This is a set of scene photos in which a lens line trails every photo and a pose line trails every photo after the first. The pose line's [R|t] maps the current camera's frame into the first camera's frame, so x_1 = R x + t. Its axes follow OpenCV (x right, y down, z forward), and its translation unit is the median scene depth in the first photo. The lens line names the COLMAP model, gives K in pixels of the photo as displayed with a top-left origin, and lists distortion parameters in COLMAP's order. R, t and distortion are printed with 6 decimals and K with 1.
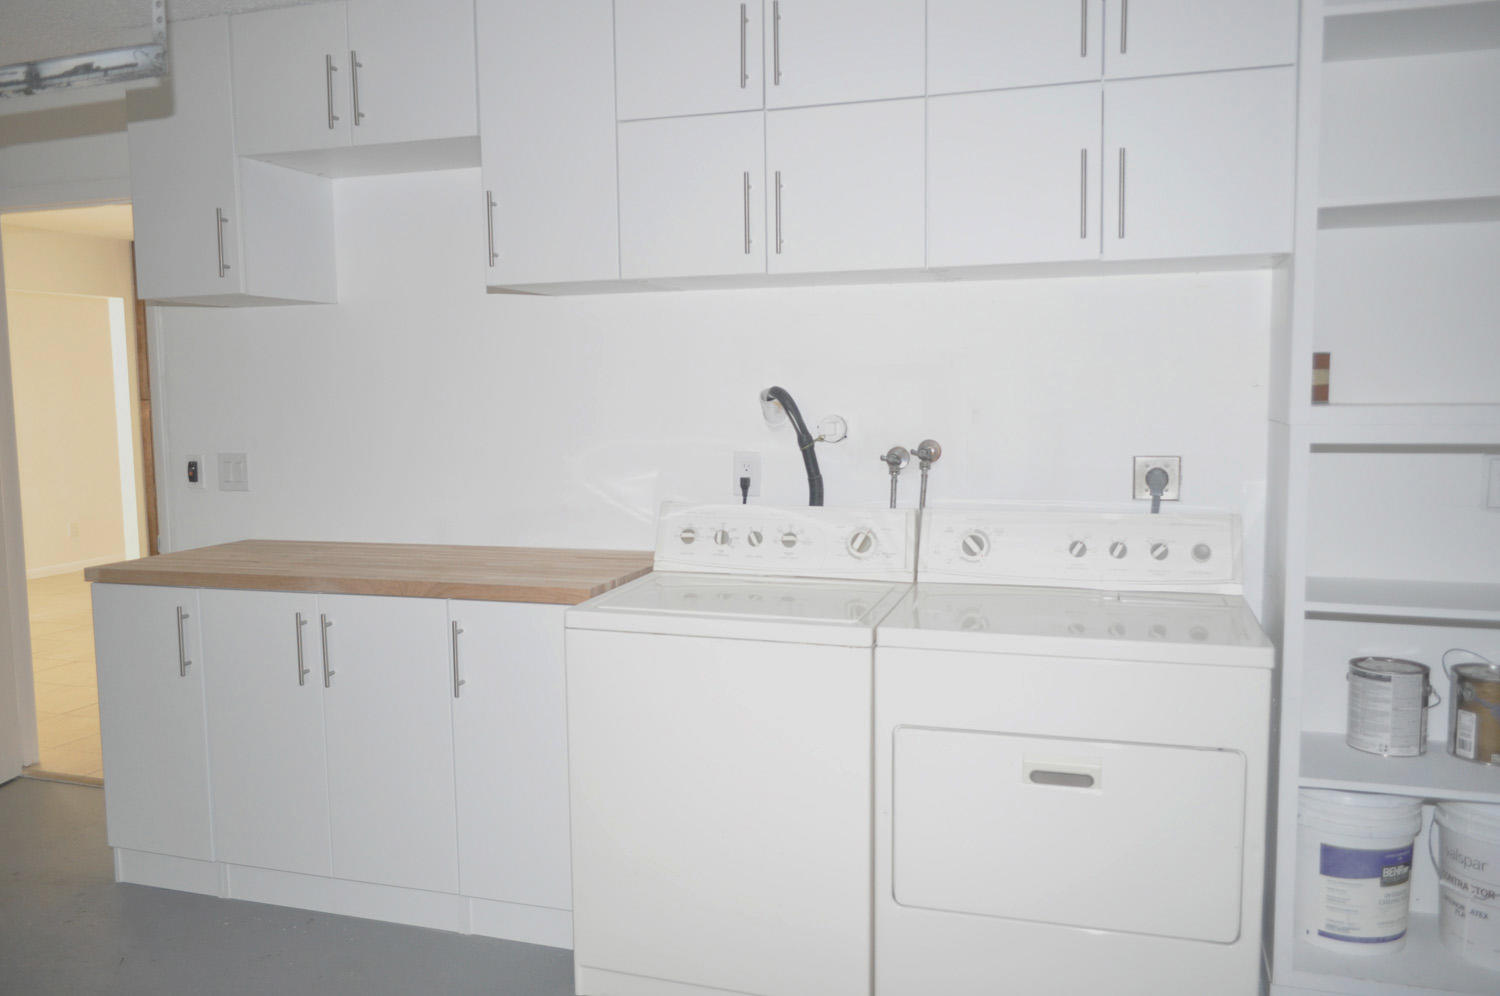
lens RADIAL K [[1169.3, 0, 750.0], [0, 1169.3, 498.0], [0, 0, 1]] dist [-0.002159, 0.004757]
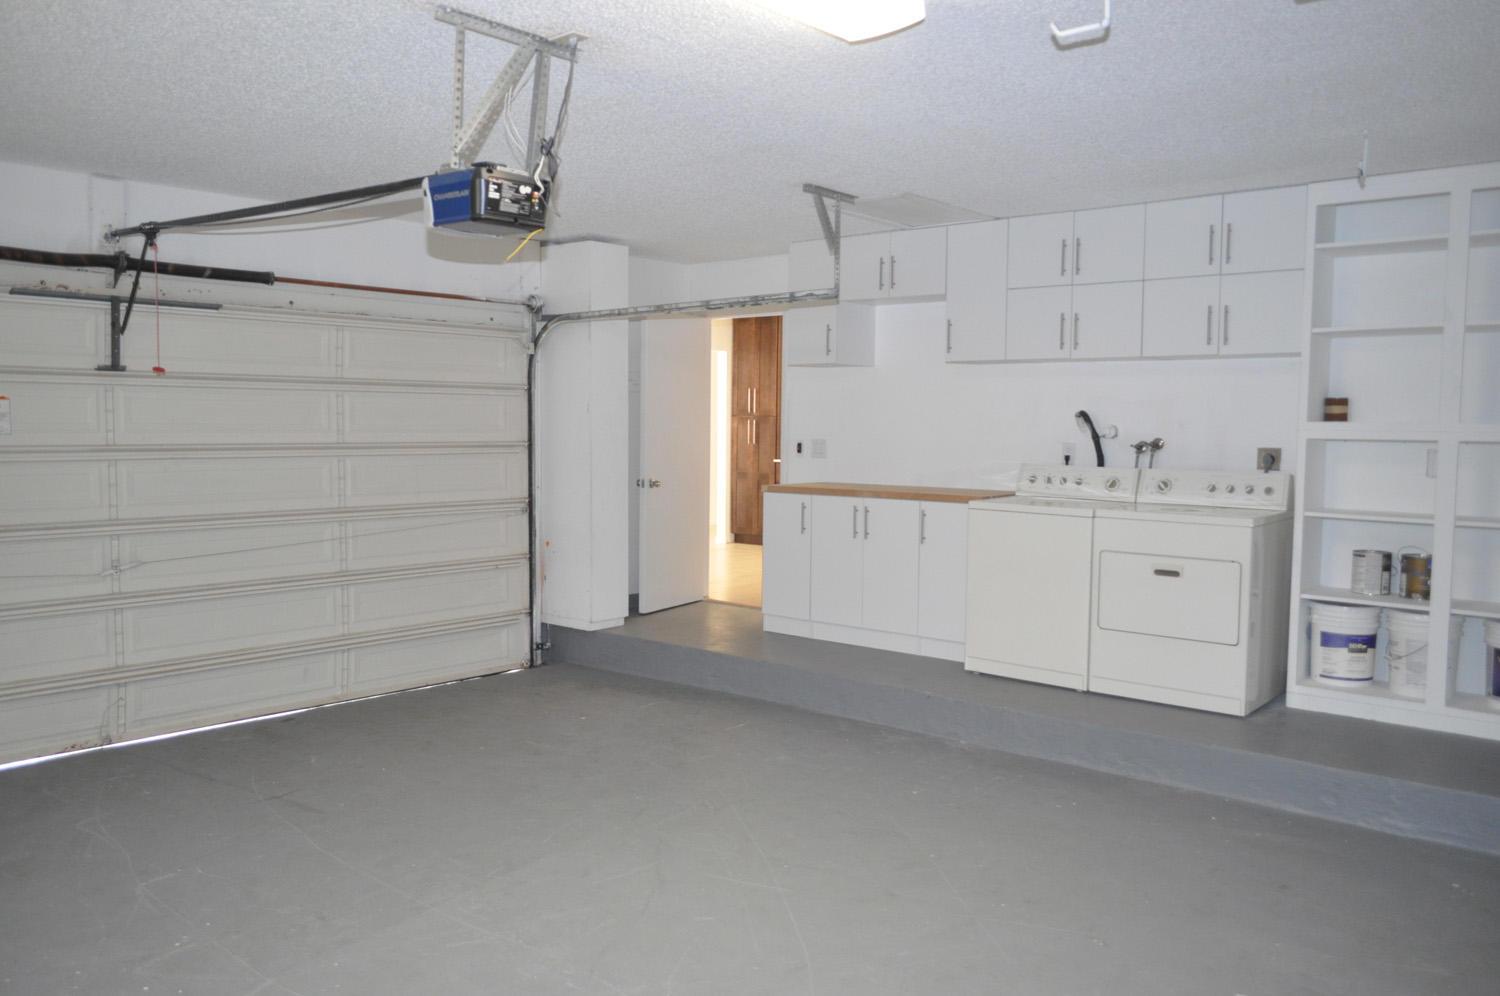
lens RADIAL K [[1169.5, 0, 743.1], [0, 1169.5, 494.4], [0, 0, 1]] dist [-0.009531, 0.000225]
pose [[0.918609, 0.047601, -0.392291, 0.300713], [-0.059035, 0.998109, -0.017128, 0.128436], [0.390734, 0.038893, 0.919682, -1.167565]]
